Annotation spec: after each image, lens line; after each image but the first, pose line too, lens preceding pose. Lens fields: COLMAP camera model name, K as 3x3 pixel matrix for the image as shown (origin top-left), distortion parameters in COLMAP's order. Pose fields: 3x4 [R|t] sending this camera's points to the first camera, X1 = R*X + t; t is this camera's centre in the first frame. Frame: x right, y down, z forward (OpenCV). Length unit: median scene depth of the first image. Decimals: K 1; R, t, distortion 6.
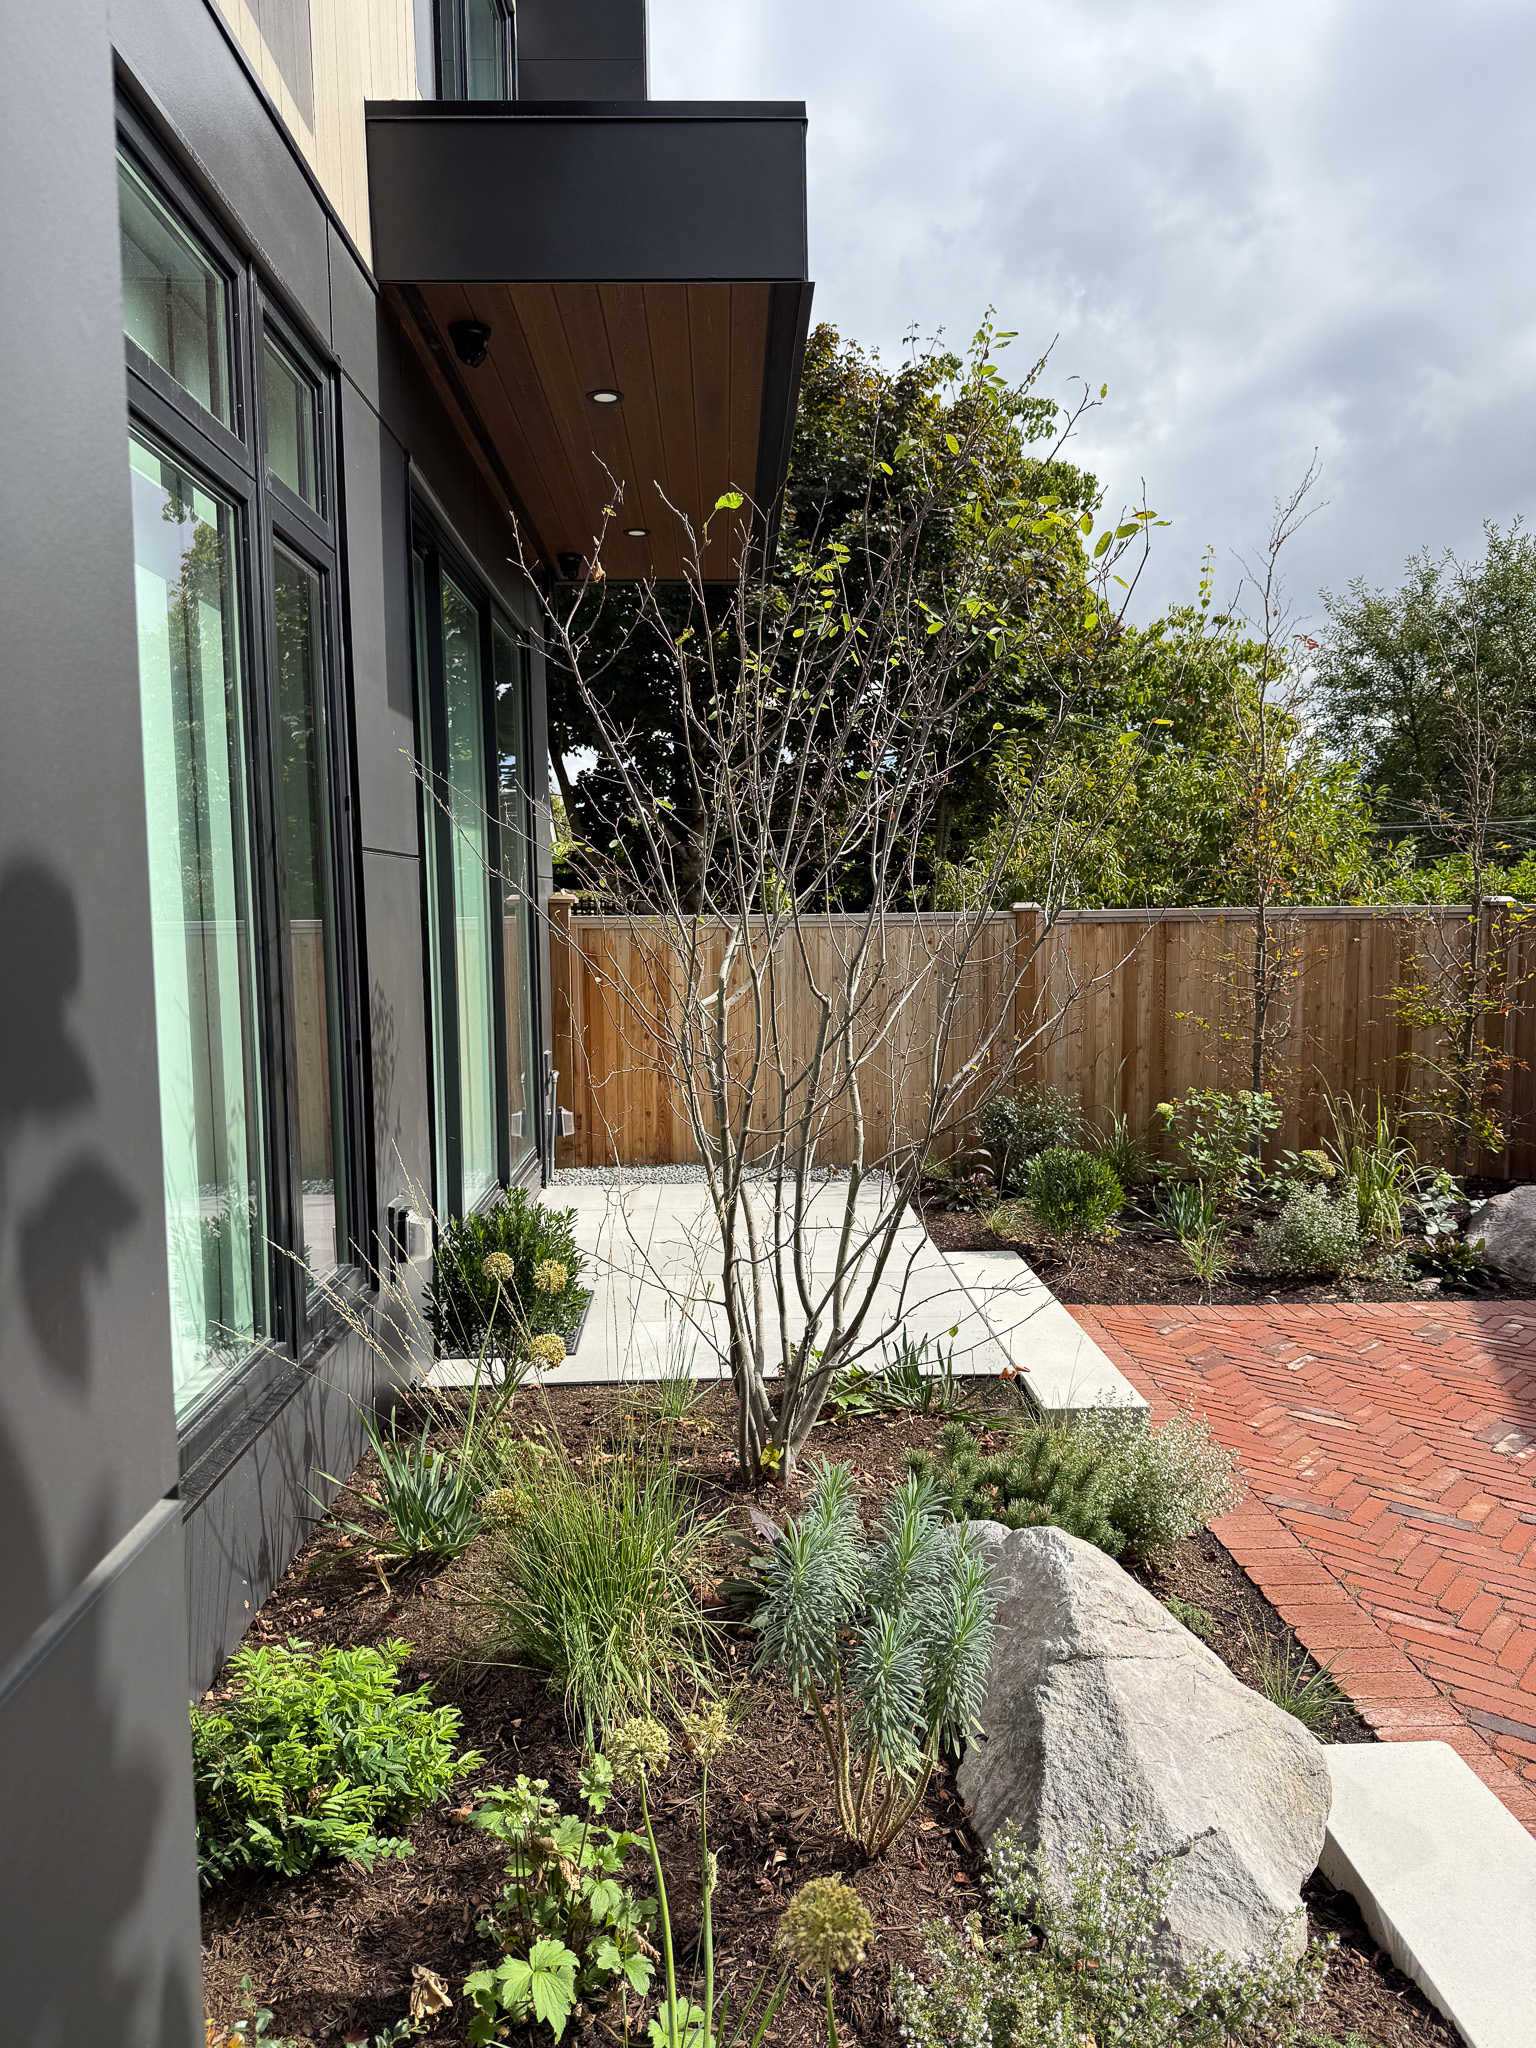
lens RADIAL K [[1459.9, 0, 768.0], [0, 1459.9, 1024.0], [0, 0, 1]] dist [0.008854, 0.002354]
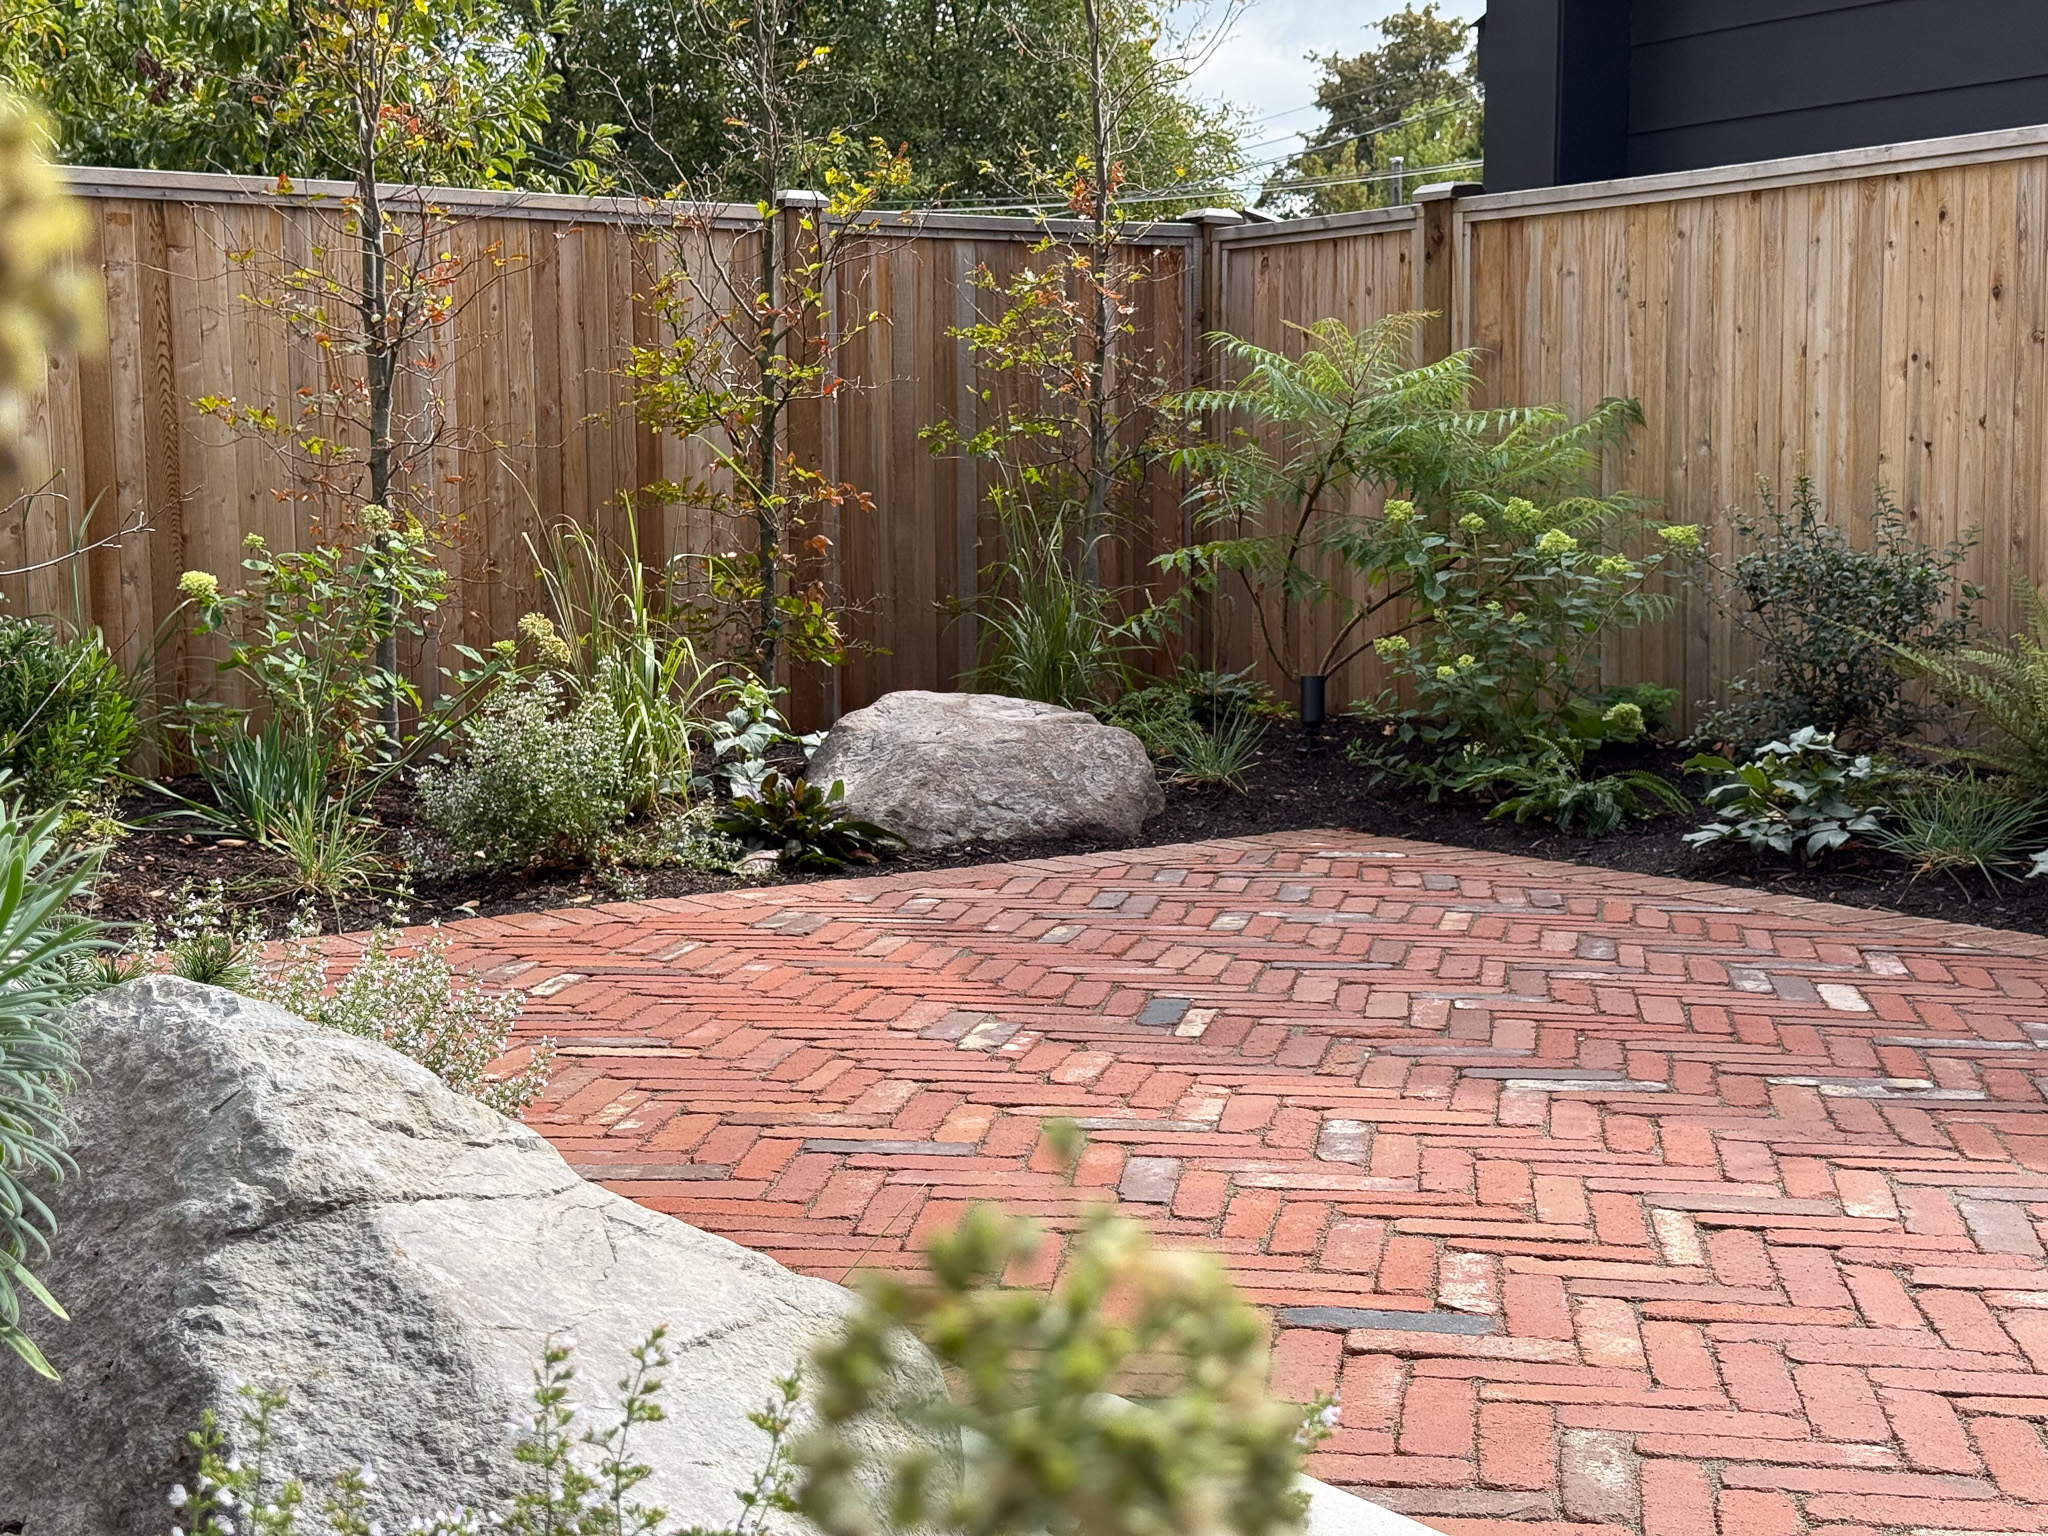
lens RADIAL K [[2951.0, 0, 1024.0], [0, 2951.0, 768.0], [0, 0, 1]] dist [-0.011871, 0.471286]
pose [[0.847412, -0.071732, 0.526067, 0.001099], [0.045422, 0.996993, 0.062776, 0.090156], [-0.528989, -0.029302, 0.848123, 0.102586]]
